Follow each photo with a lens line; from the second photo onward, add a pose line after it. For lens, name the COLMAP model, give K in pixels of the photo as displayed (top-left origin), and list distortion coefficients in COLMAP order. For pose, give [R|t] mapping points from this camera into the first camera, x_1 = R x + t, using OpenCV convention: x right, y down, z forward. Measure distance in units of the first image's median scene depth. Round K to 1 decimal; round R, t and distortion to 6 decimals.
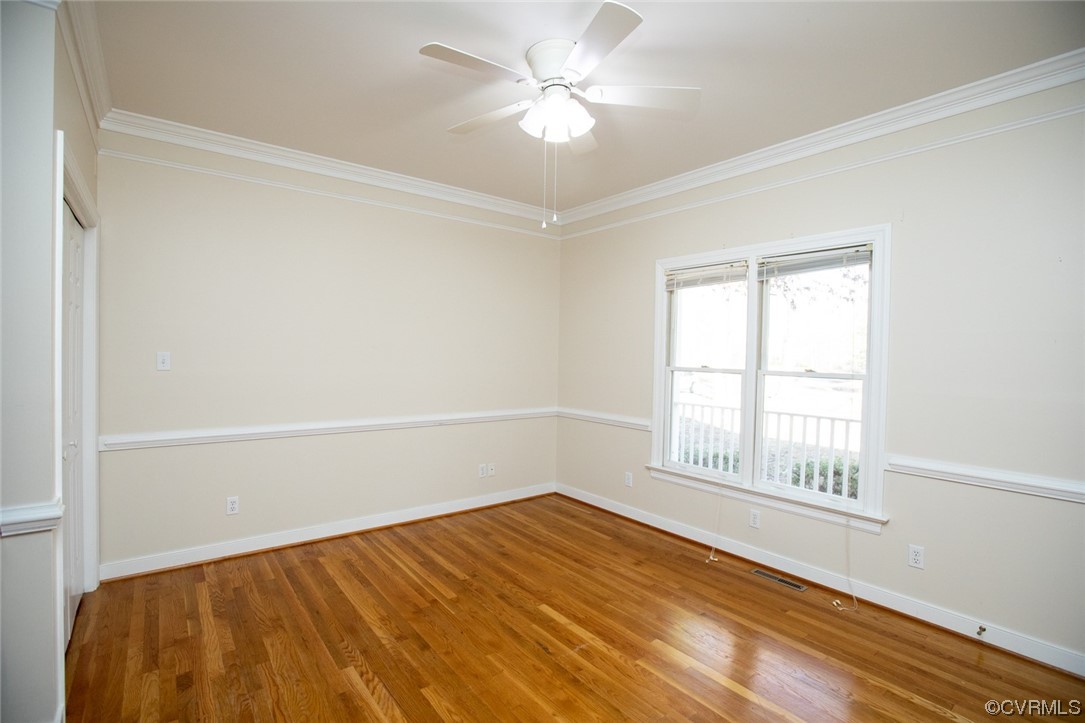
lens RADIAL K [[496.8, 0, 542.5], [0, 496.8, 361.5], [0, 0, 1]] dist [-0.033655, 0.000697]
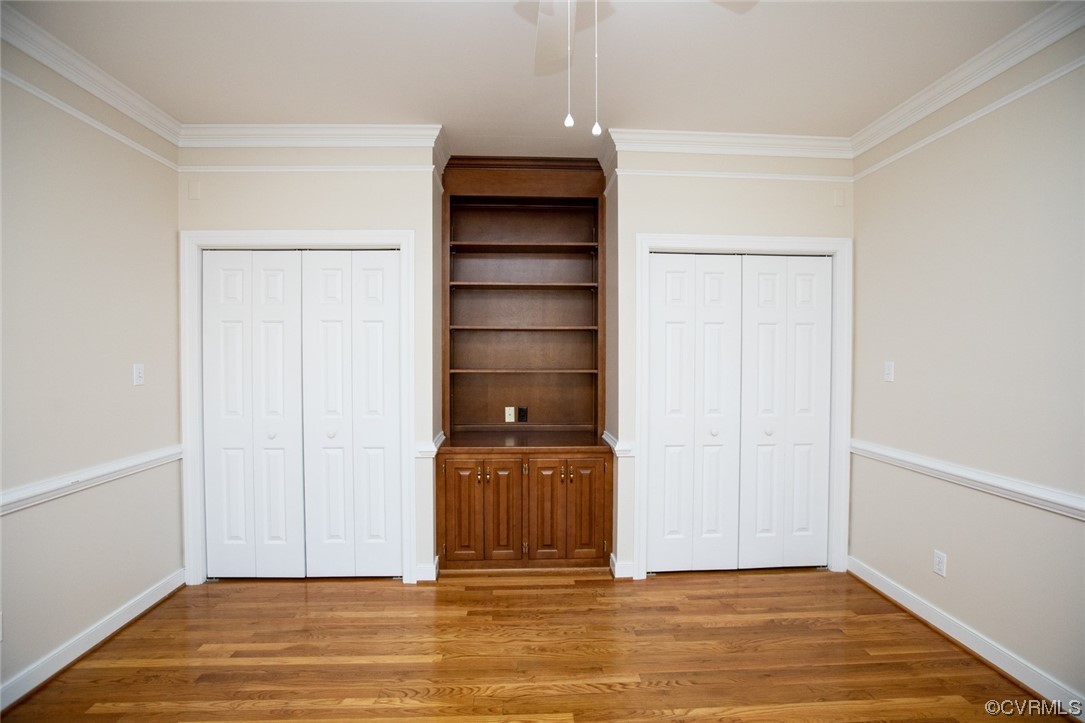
lens RADIAL K [[496.8, 0, 542.5], [0, 496.8, 361.5], [0, 0, 1]] dist [-0.033655, 0.000697]
pose [[-0.580981, -0.002696, -0.813912, 0.491751], [-0.024388, 0.999603, 0.014097, -0.025363], [0.813551, 0.028040, -0.580816, 1.296986]]
